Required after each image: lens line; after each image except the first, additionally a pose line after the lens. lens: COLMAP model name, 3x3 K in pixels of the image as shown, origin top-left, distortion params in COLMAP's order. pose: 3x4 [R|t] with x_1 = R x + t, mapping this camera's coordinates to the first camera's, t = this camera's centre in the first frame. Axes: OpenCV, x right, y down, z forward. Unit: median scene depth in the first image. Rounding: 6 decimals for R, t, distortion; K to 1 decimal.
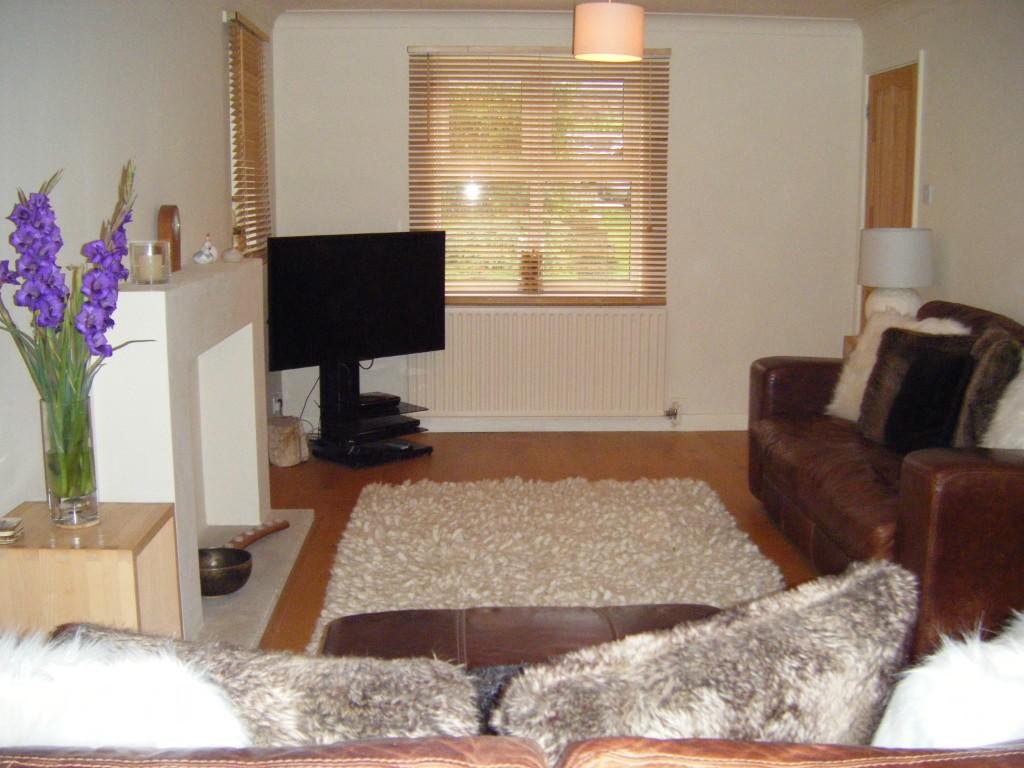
lens RADIAL K [[1131.1, 0, 512.0], [0, 1131.1, 384.0], [0, 0, 1]] dist [-0.254183, 0.212367]
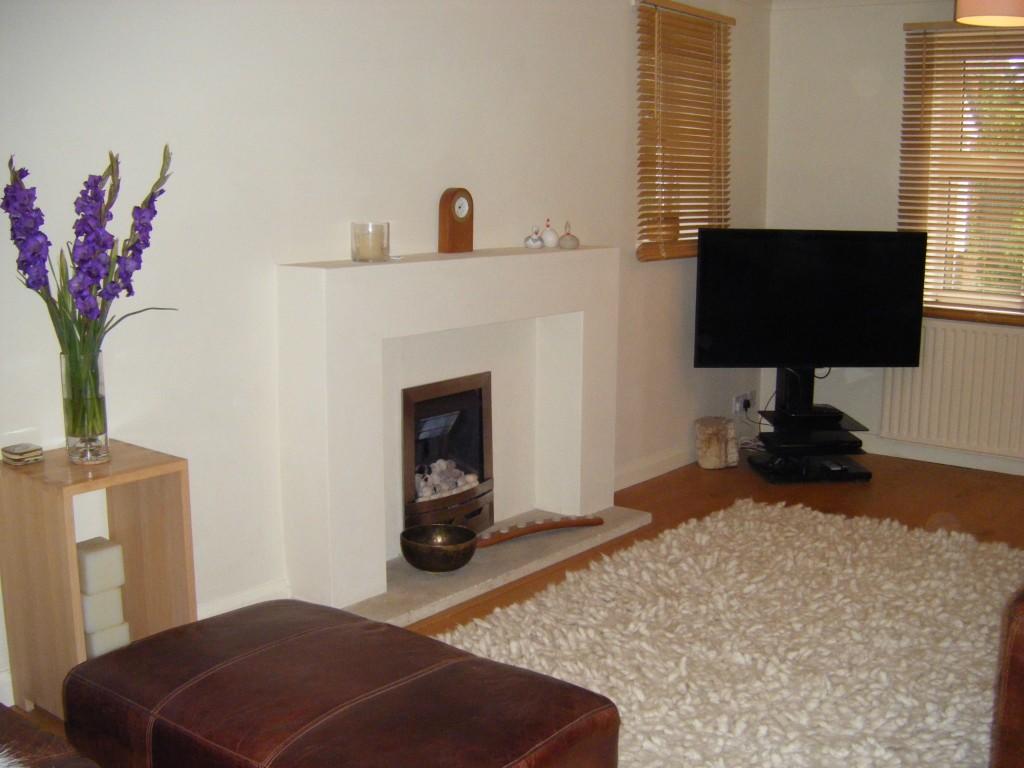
lens RADIAL K [[1131.1, 0, 512.0], [0, 1131.1, 384.0], [0, 0, 1]] dist [-0.254183, 0.212367]
pose [[0.751910, 0.116437, -0.648902, 0.270343], [-0.112101, 0.992527, 0.048200, -0.023921], [0.649665, 0.036500, 0.759344, 0.149075]]
